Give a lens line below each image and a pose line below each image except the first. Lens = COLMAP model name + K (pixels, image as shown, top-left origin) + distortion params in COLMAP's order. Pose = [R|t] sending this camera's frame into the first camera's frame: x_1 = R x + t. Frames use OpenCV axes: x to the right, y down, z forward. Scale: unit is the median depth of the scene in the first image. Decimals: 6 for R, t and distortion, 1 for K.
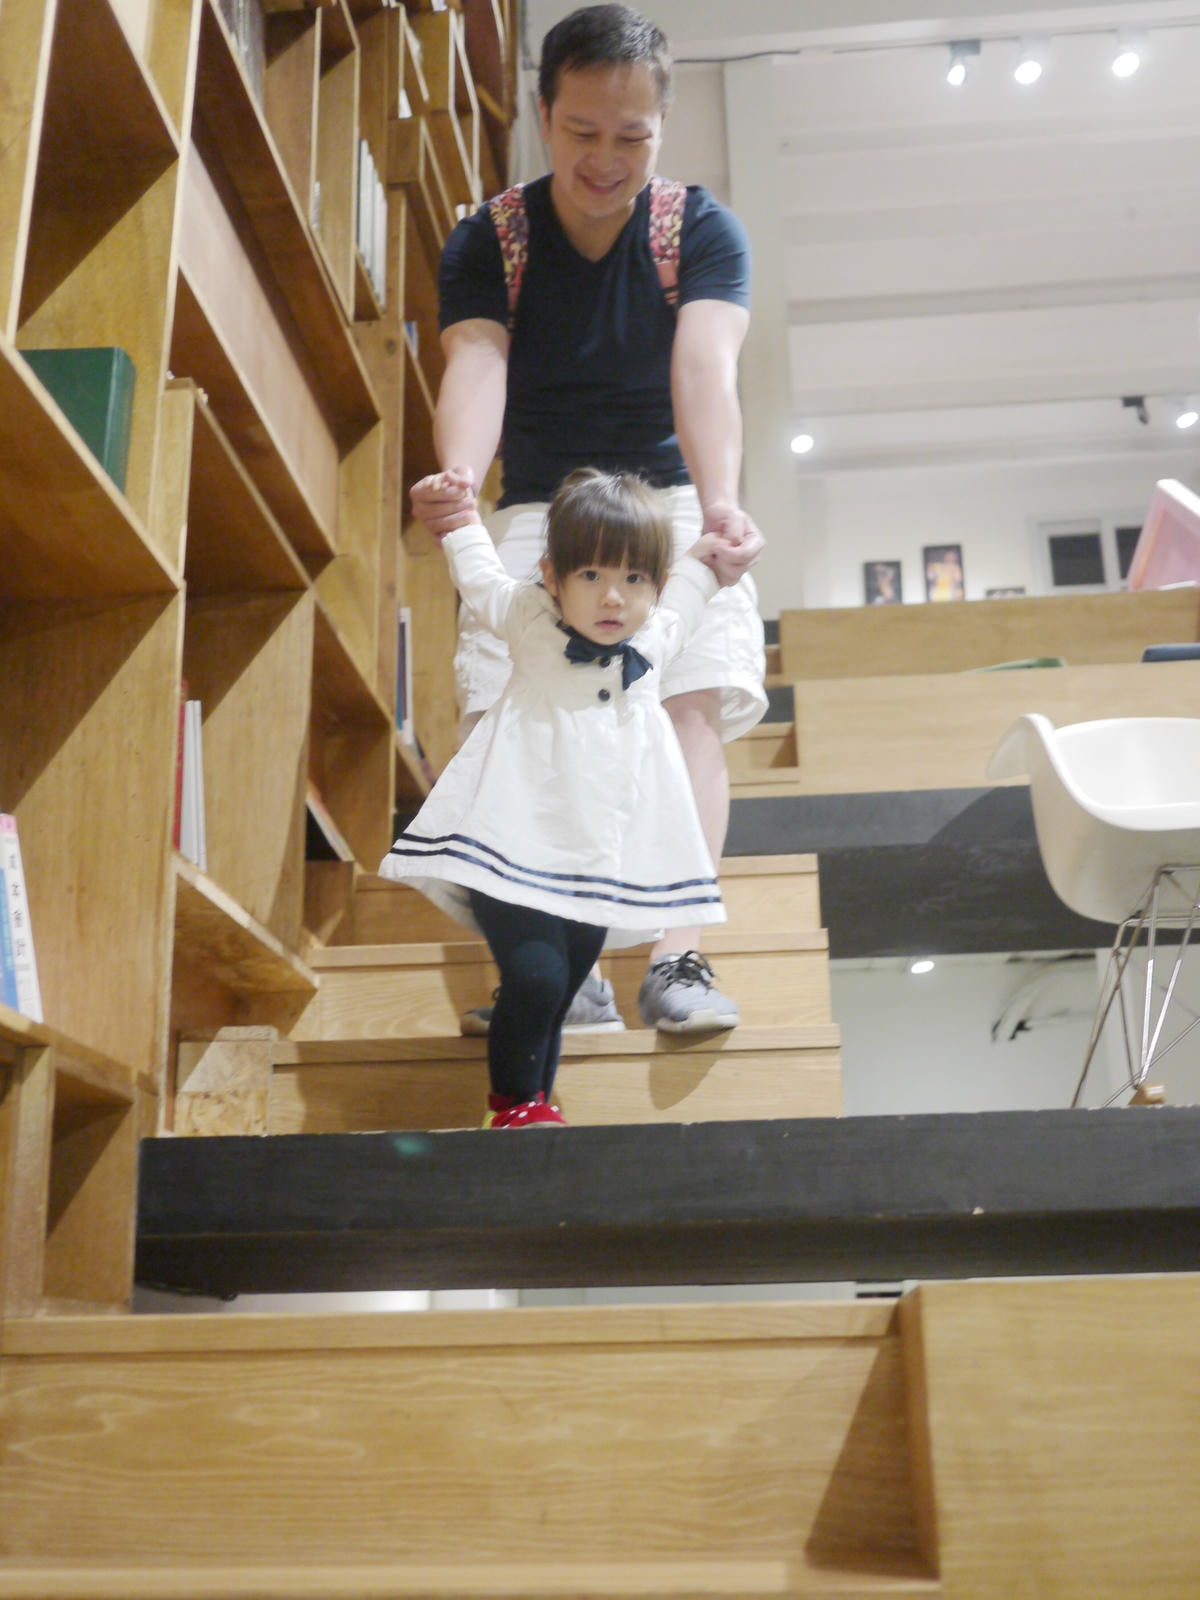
lens RADIAL K [[1794.3, 0, 603.0], [0, 1794.3, 804.1], [0, 0, 1]] dist [-0.025430, 0.031182]
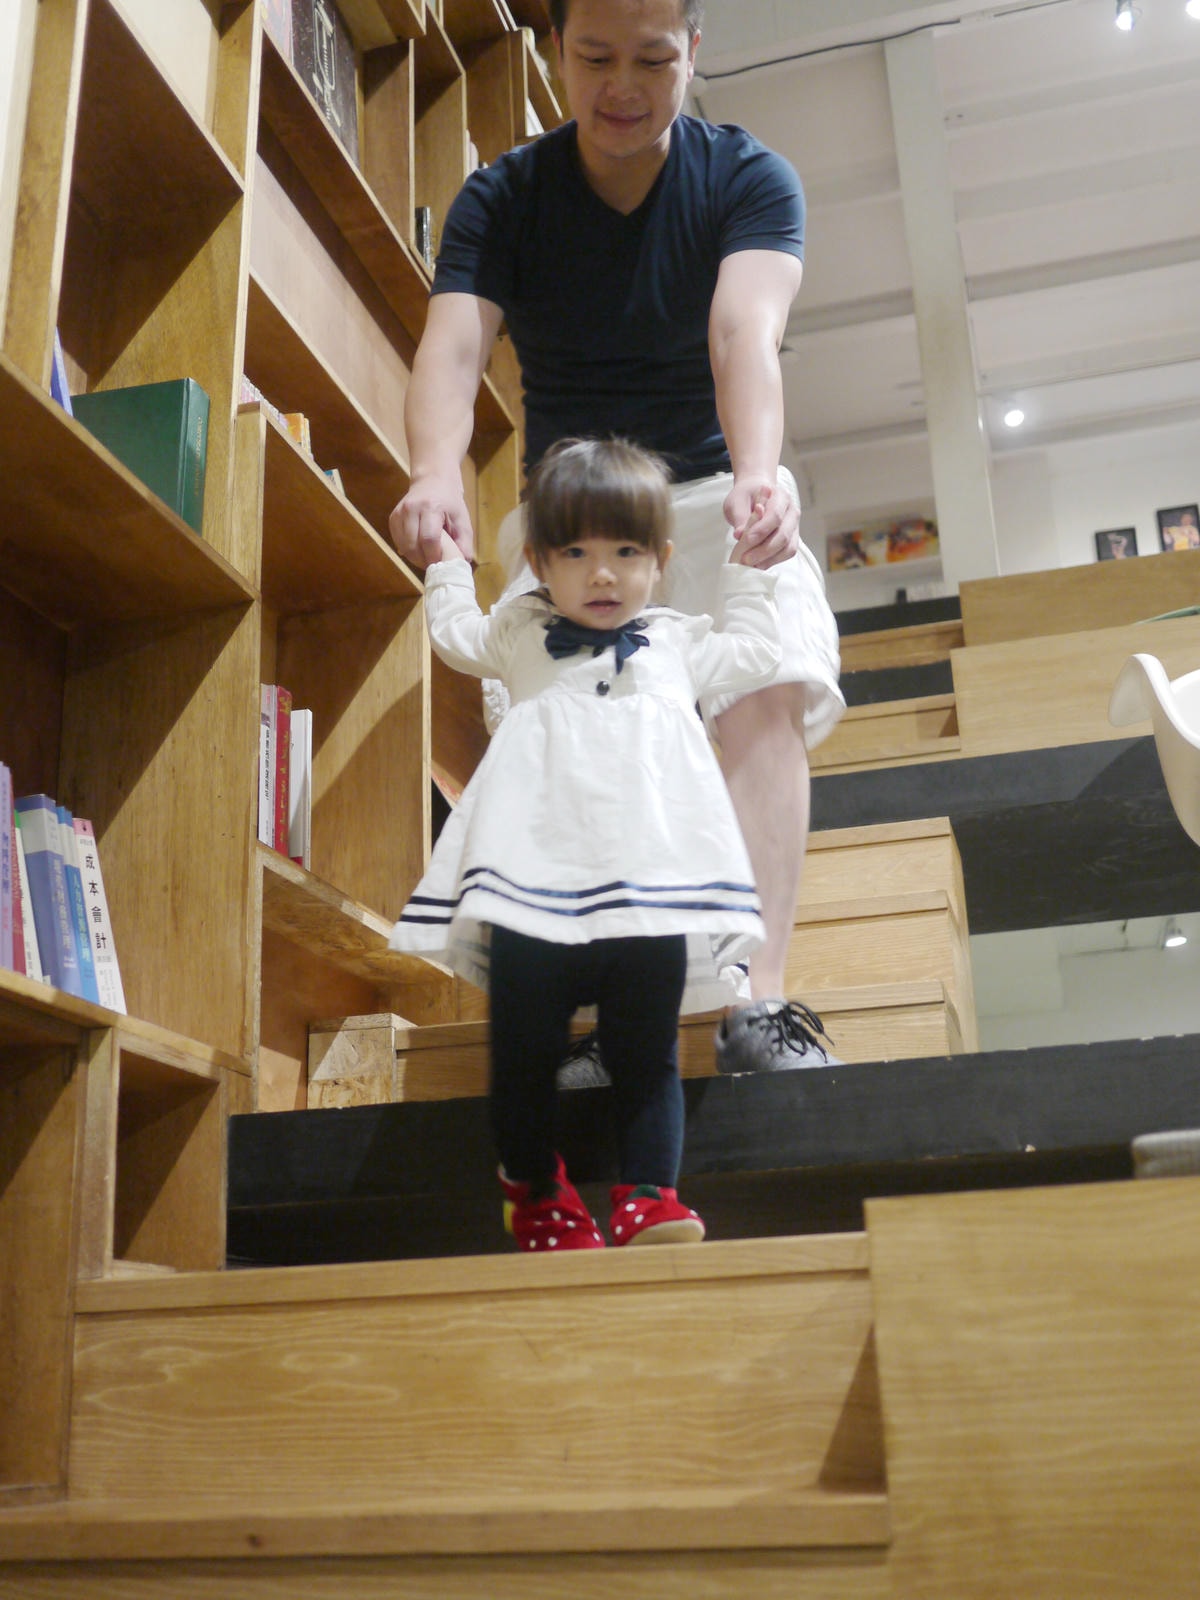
lens RADIAL K [[1794.3, 0, 603.0], [0, 1794.3, 804.1], [0, 0, 1]] dist [-0.025430, 0.031182]
pose [[0.984288, -0.073023, -0.160765, 0.130357], [0.071674, 0.997327, -0.014182, 0.030799], [0.161371, 0.002436, 0.986891, -0.008766]]
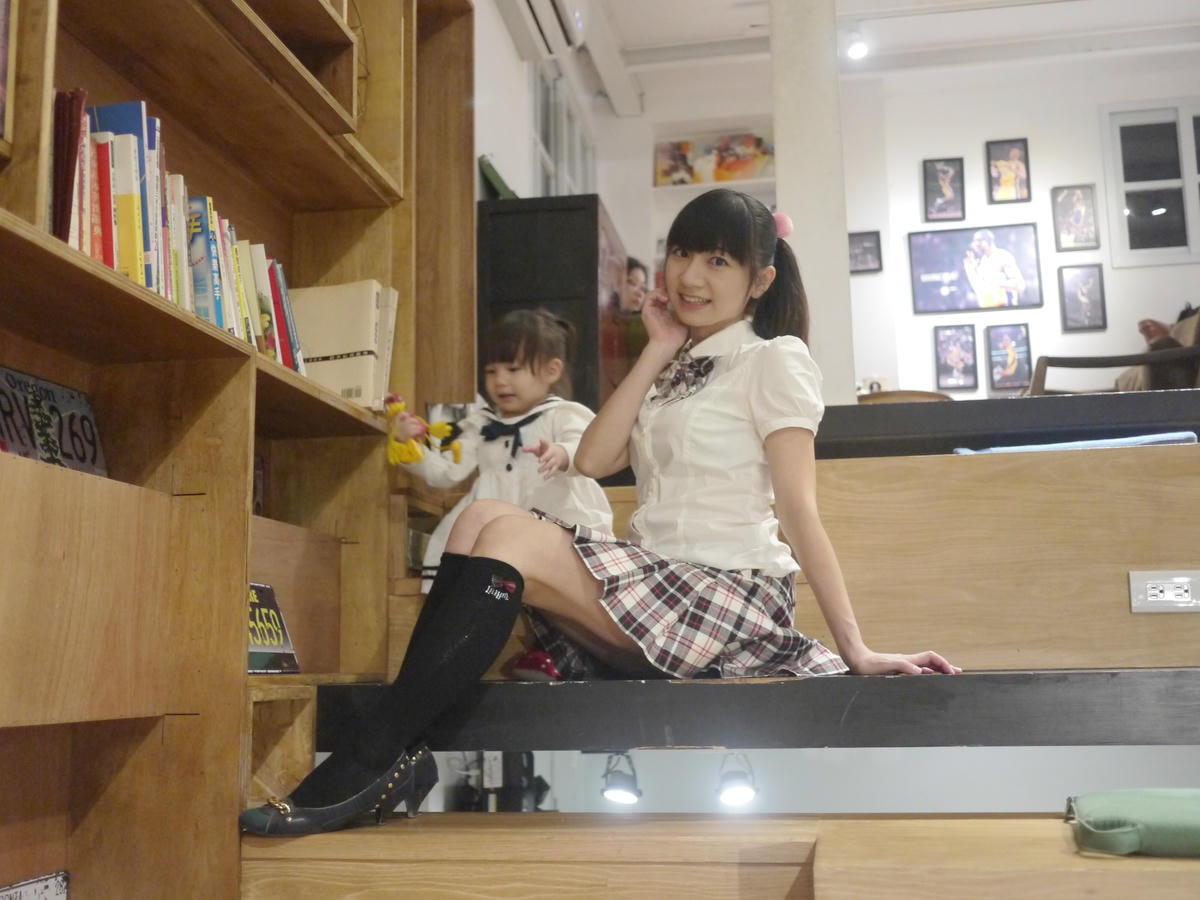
lens RADIAL K [[1345.9, 0, 601.6], [0, 1345.9, 443.6], [0, 0, 1]] dist [-0.029189, 0.039805]
pose [[0.996468, -0.011143, -0.083231, 0.146007], [0.023512, 0.988537, 0.149137, -0.449364], [0.080615, -0.150567, 0.985307, 1.172116]]
